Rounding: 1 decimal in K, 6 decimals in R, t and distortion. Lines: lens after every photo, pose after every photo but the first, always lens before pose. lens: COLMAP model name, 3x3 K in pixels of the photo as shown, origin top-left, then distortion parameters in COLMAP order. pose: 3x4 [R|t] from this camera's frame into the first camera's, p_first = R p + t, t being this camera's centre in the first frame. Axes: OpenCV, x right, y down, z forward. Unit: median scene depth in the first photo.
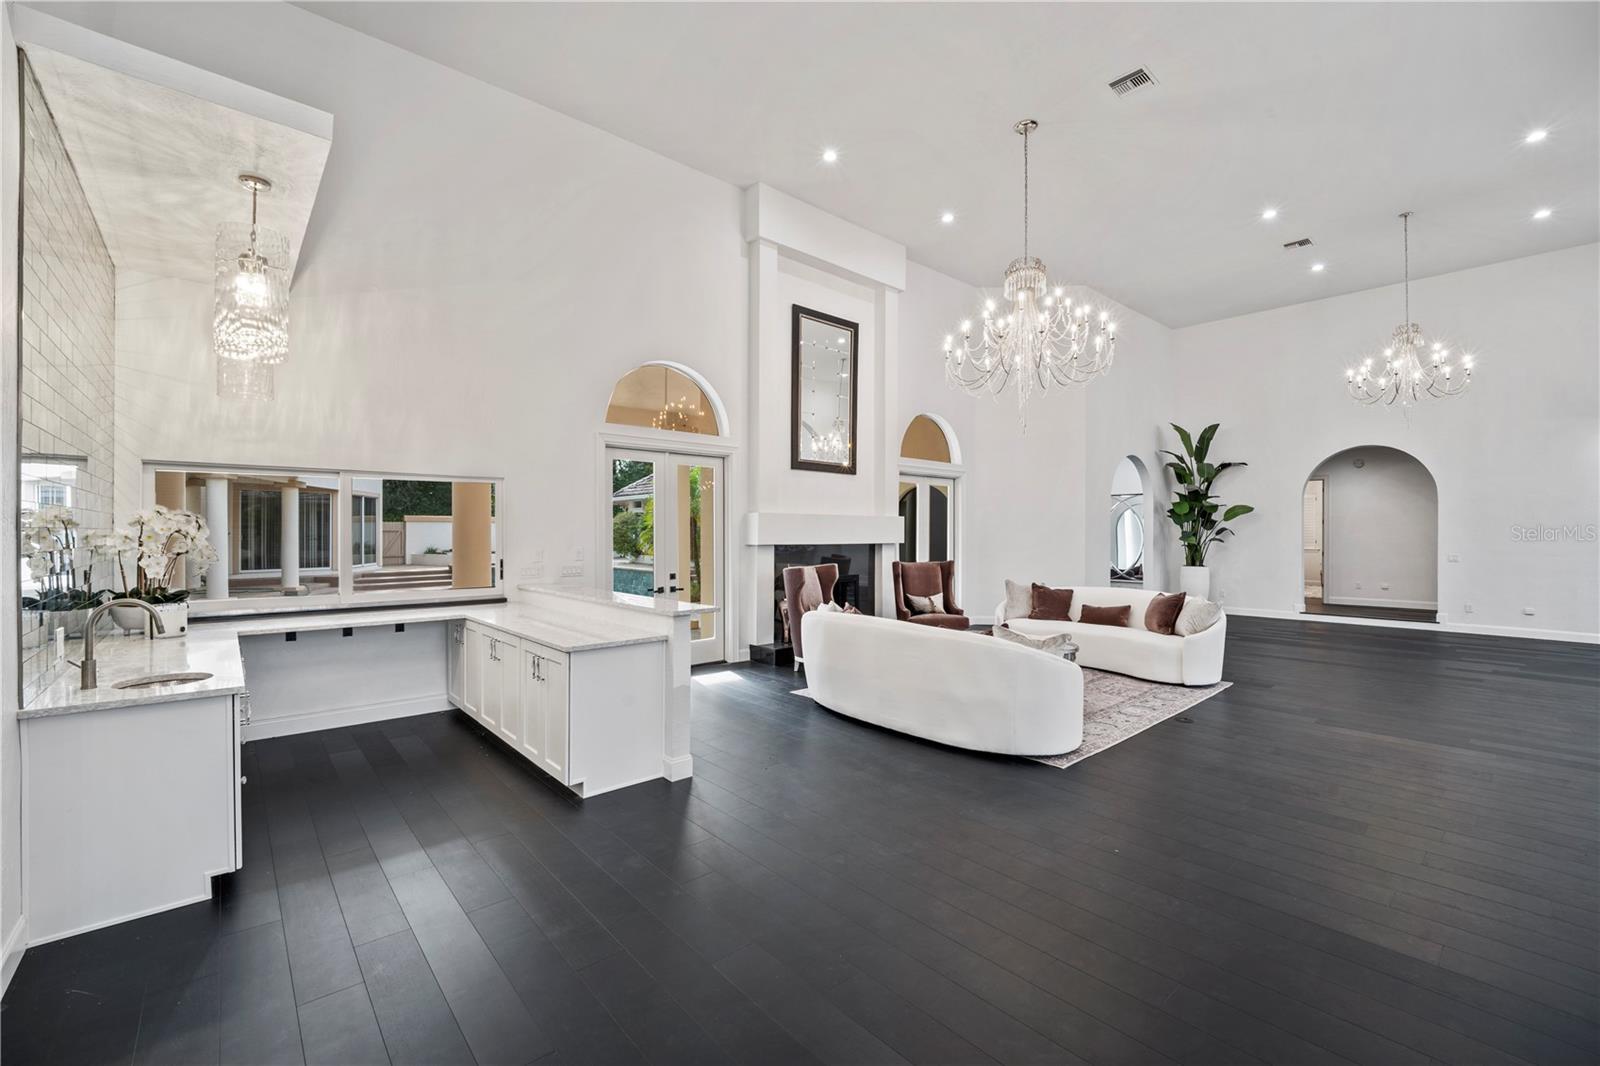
lens RADIAL K [[662.9, 0, 795.9], [0, 662.9, 528.6], [0, 0, 1]] dist [-0.002110, -0.005028]
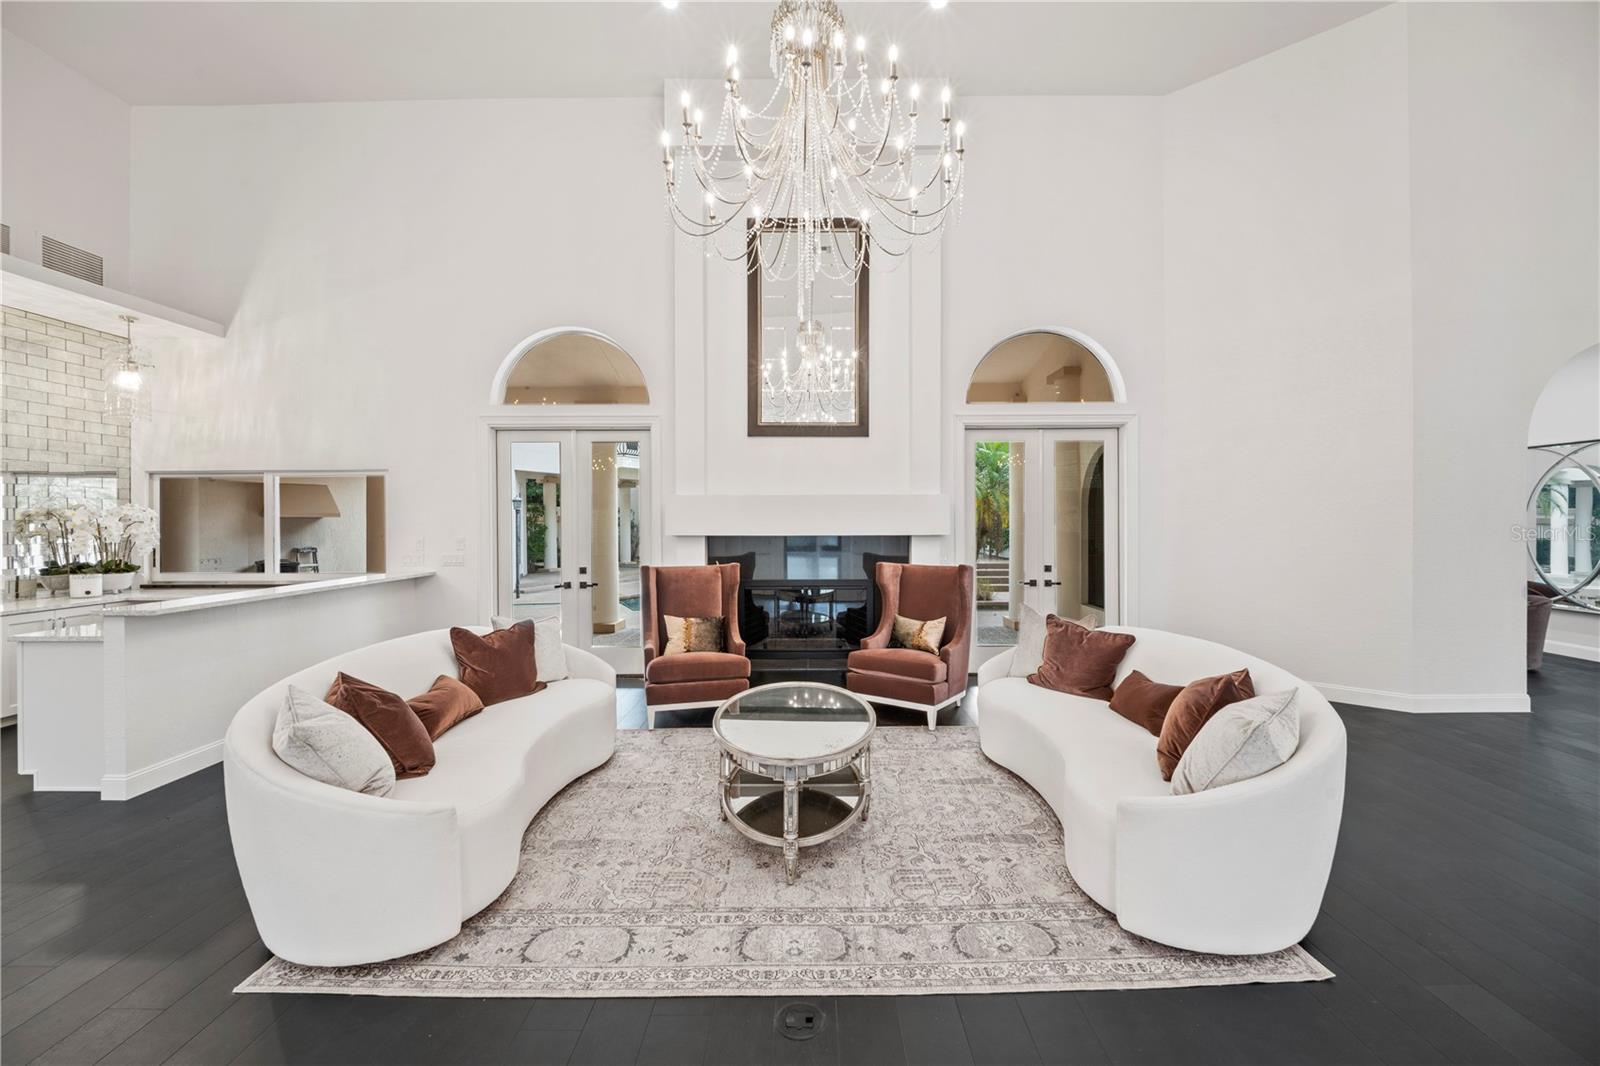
lens RADIAL K [[662.9, 0, 800.2], [0, 662.9, 518.4], [0, 0, 1]] dist [-0.002110, -0.005028]
pose [[0.758777, -0.007578, -0.651306, 0.523621], [0.010721, 0.999942, 0.000855, 0.004298], [0.651262, -0.007632, 0.758815, 0.452400]]
